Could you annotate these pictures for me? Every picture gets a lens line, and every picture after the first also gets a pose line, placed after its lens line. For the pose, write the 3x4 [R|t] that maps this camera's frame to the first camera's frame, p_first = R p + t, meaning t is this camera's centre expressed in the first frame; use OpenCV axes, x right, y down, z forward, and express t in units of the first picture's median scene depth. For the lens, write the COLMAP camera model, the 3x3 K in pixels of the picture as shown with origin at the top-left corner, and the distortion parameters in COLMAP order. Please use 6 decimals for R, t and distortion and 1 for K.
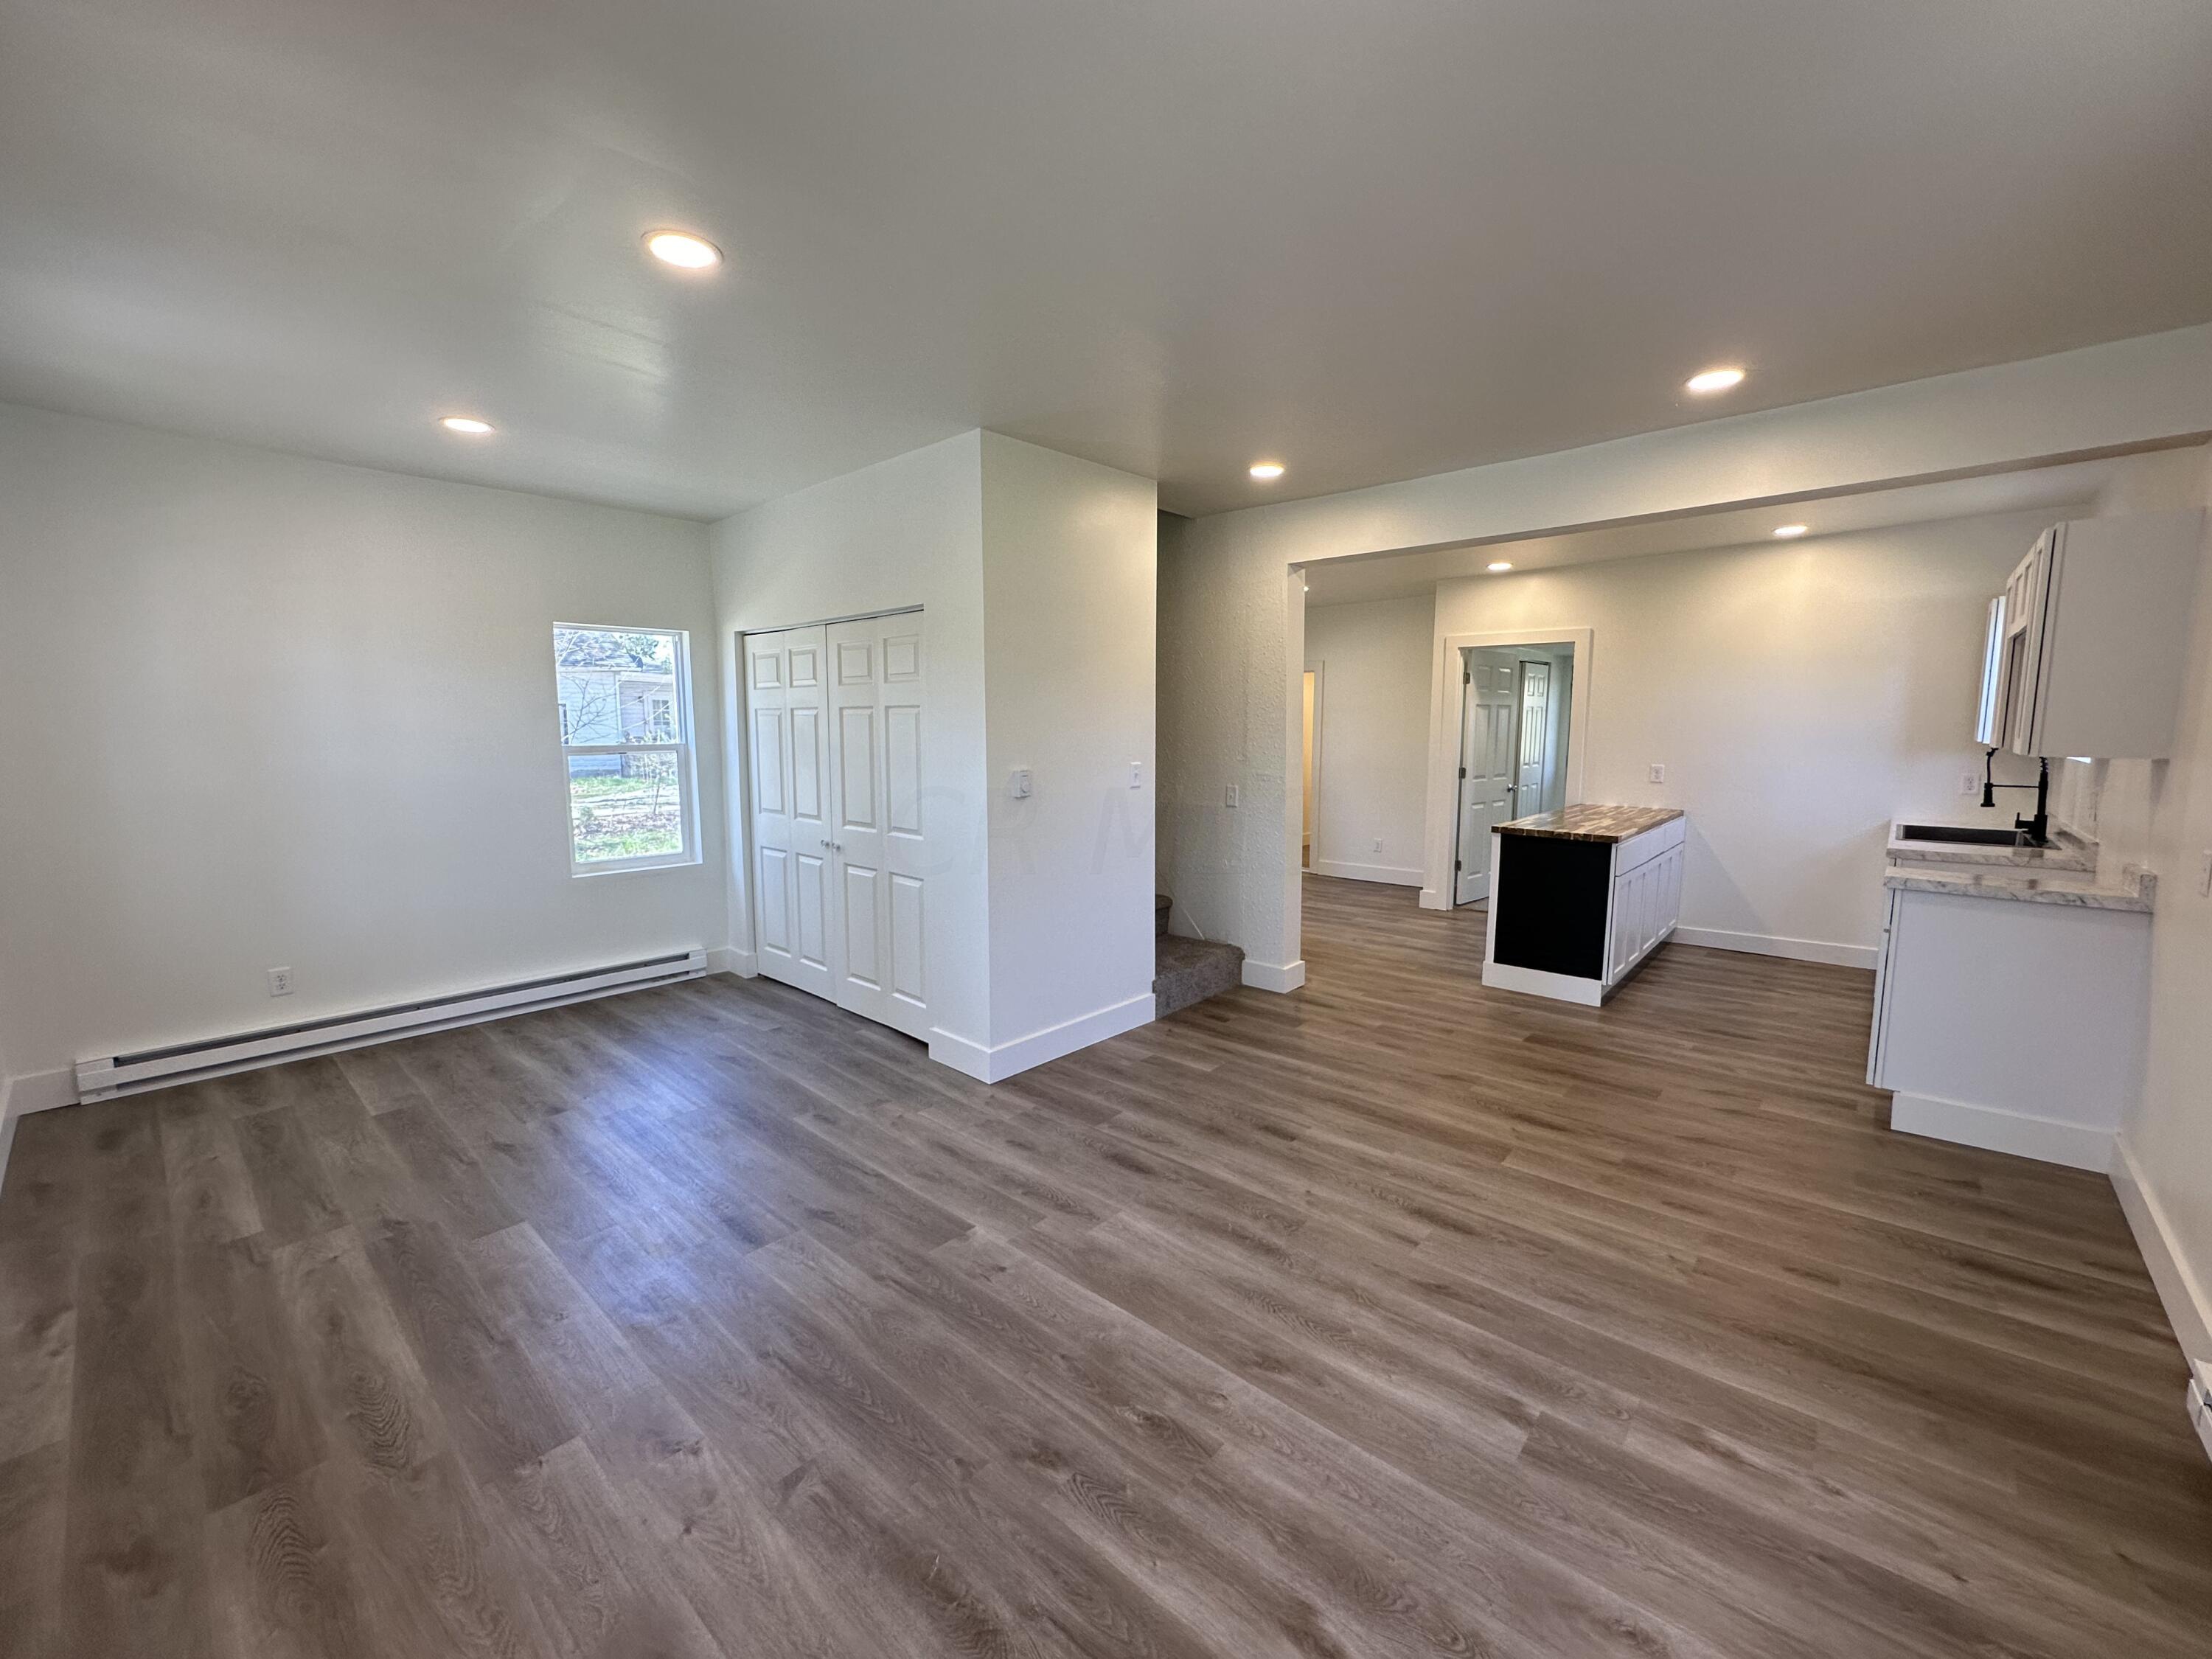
lens RADIAL K [[883.3, 0, 1102.2], [0, 883.3, 823.5], [0, 0, 1]] dist [-0.001650, 0.000230]
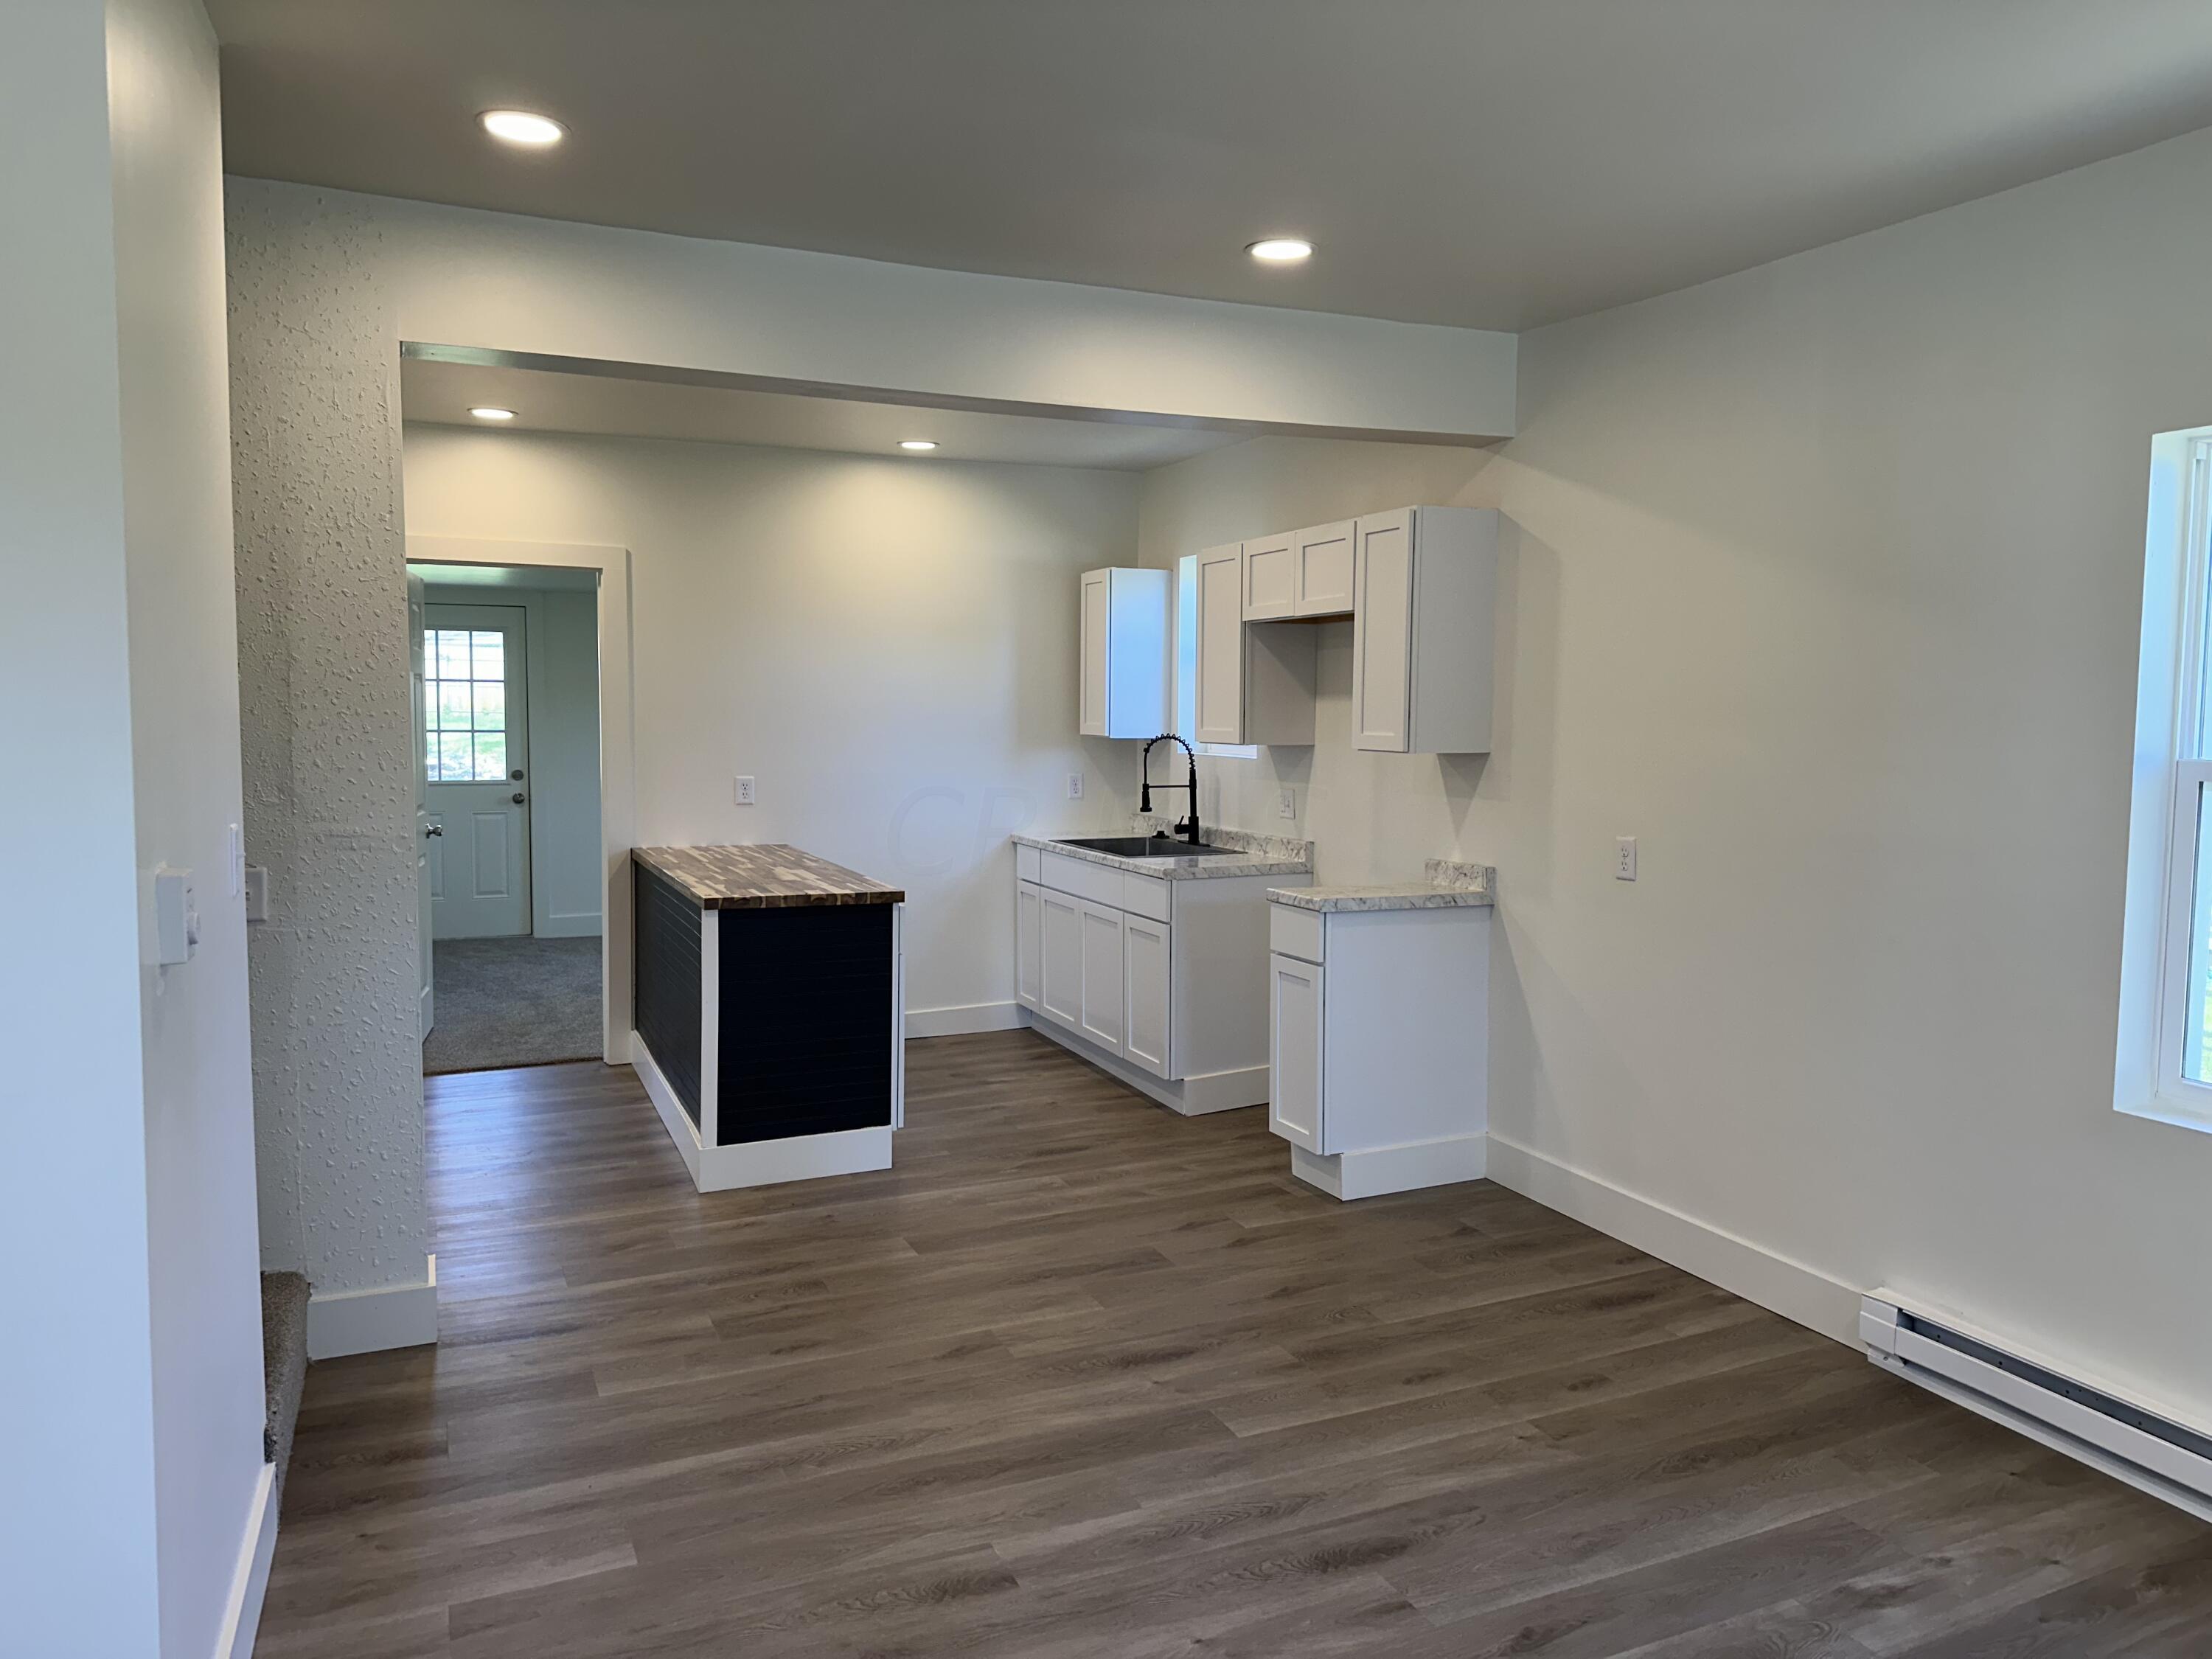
lens RADIAL K [[1541.6, 0, 1117.3], [0, 1541.6, 800.8], [0, 0, 1]] dist [0.116166, -0.155506]
pose [[0.404236, -0.050039, 0.913285, -0.480862], [0.095546, 0.995350, 0.012245, -0.064053], [-0.909651, 0.082311, 0.407137, 0.524888]]
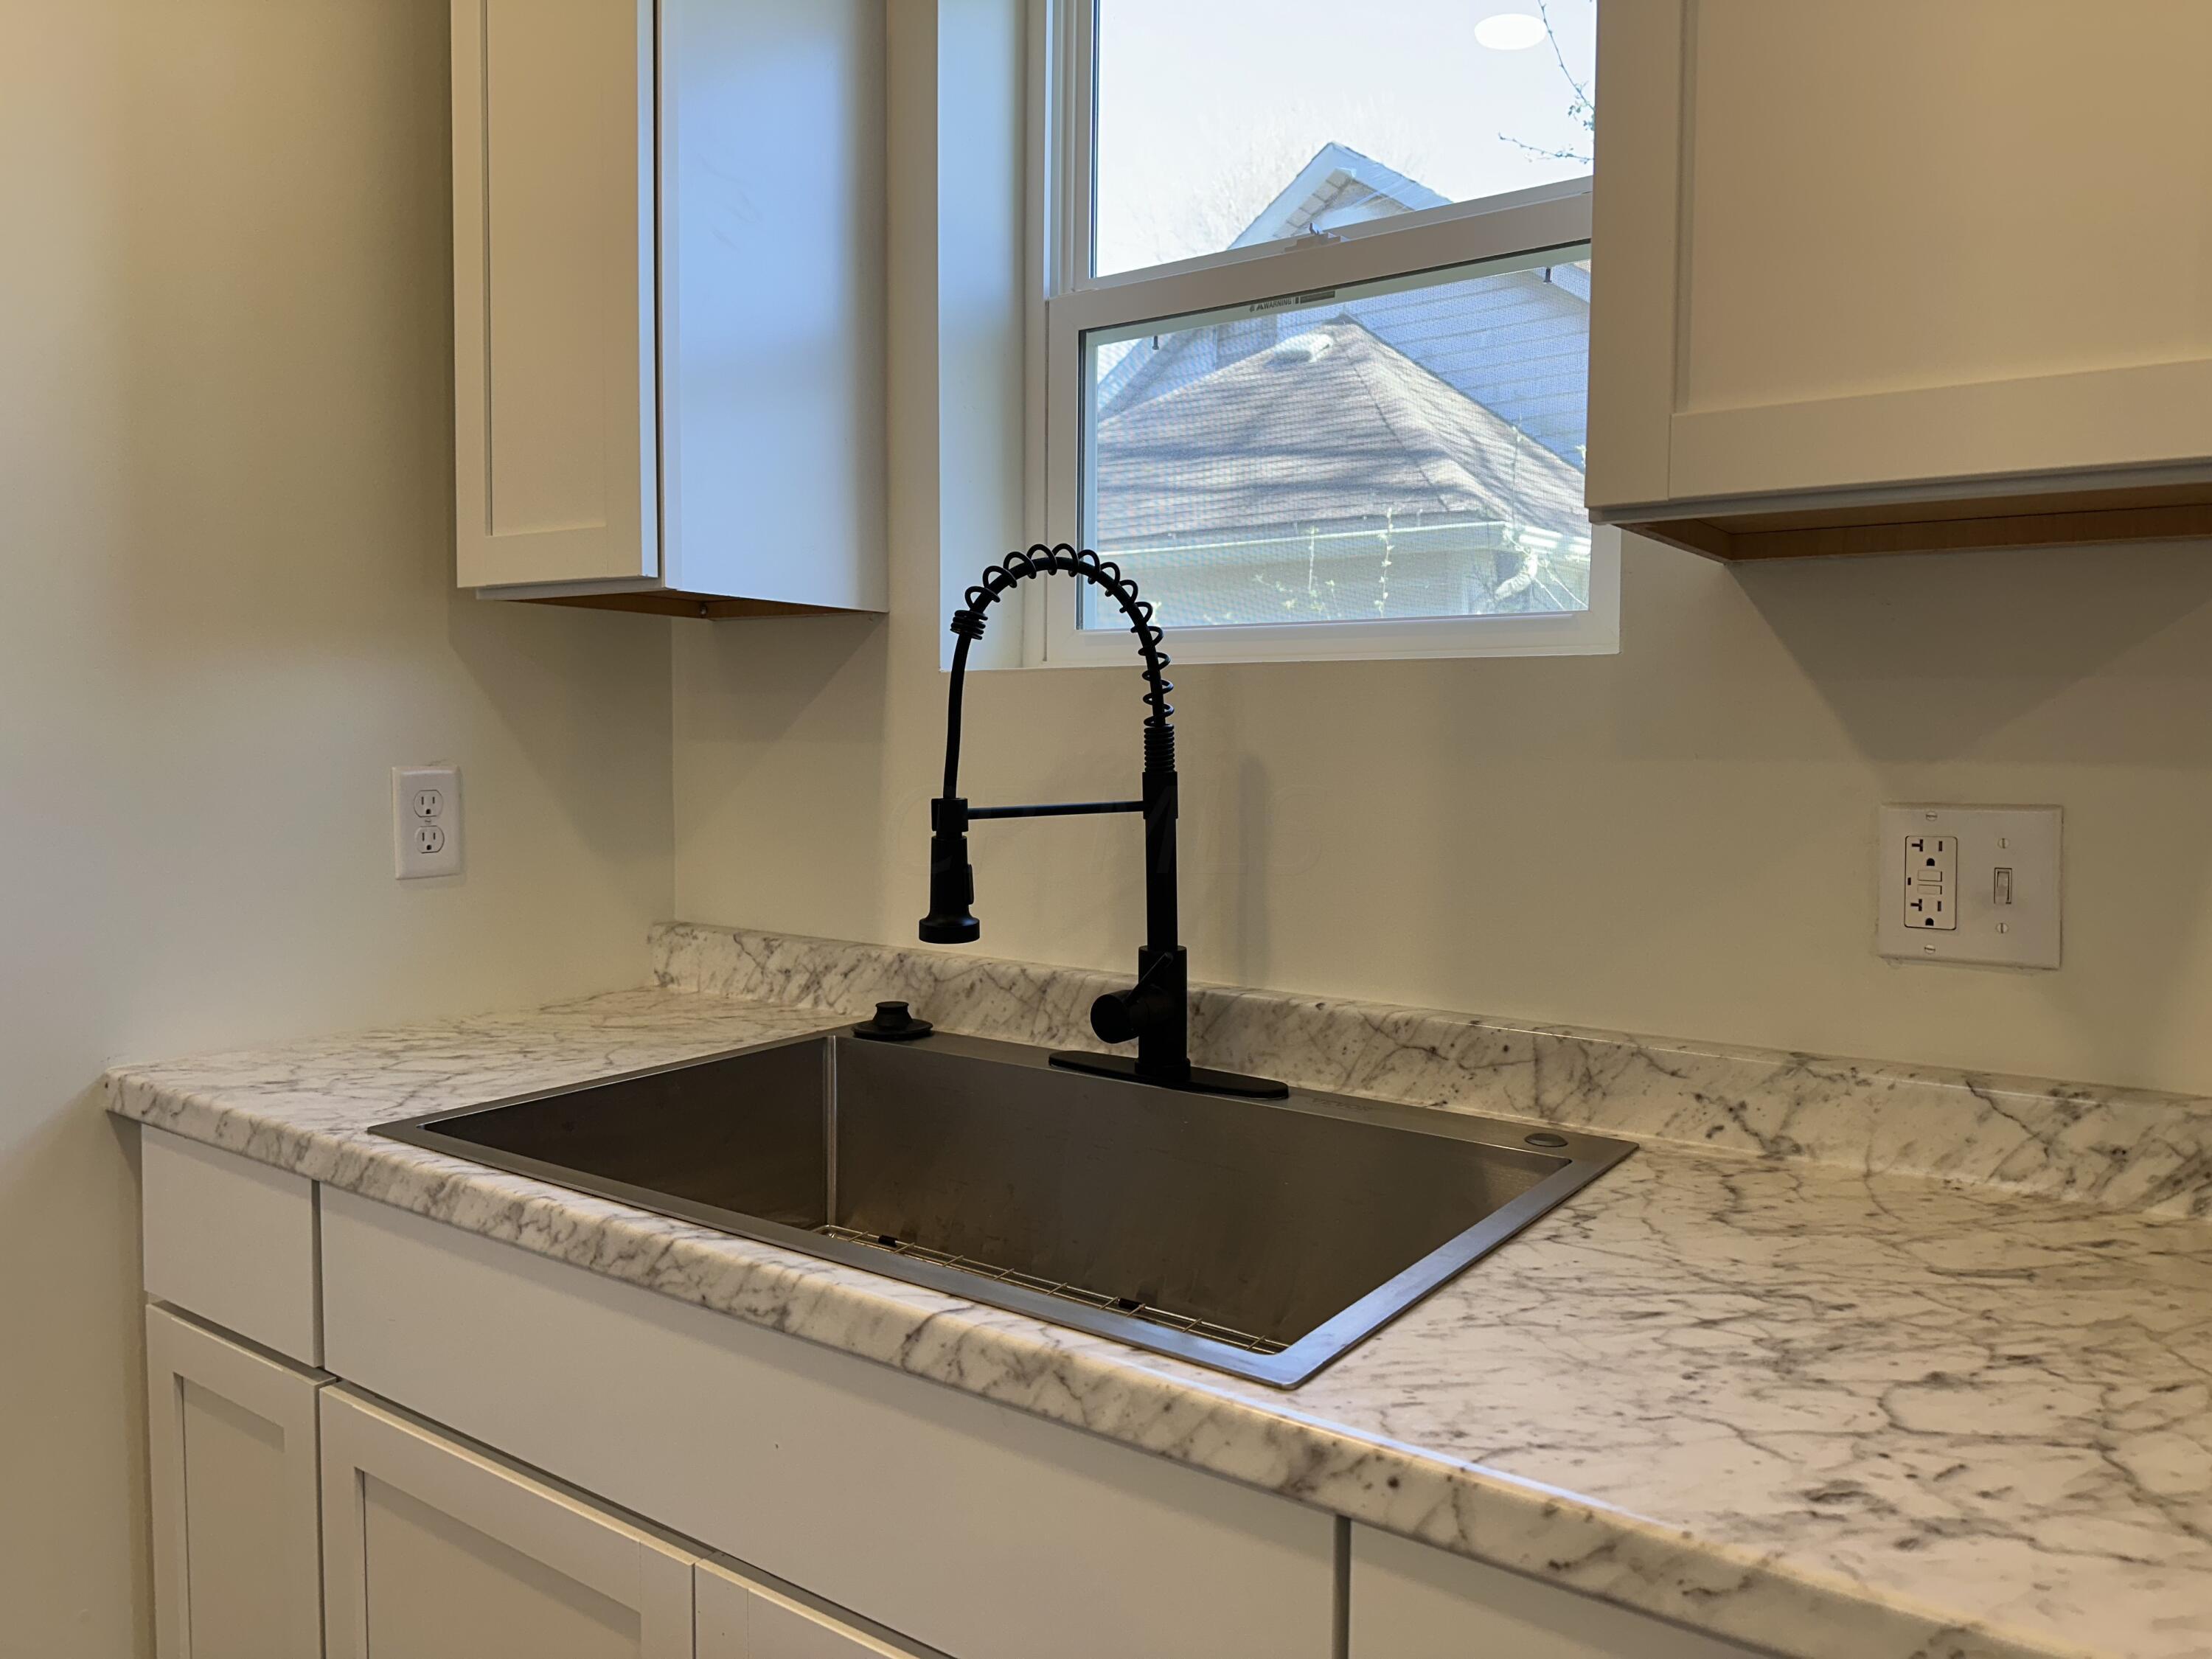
lens RADIAL K [[1550.1, 0, 1124.7], [0, 1550.1, 802.6], [0, 0, 1]] dist [0.087152, -0.114574]
pose [[-0.127438, -0.041773, 0.990967, 0.895318], [0.104453, 0.992992, 0.055291, -0.073726], [-0.986331, 0.110555, -0.122181, 1.271106]]
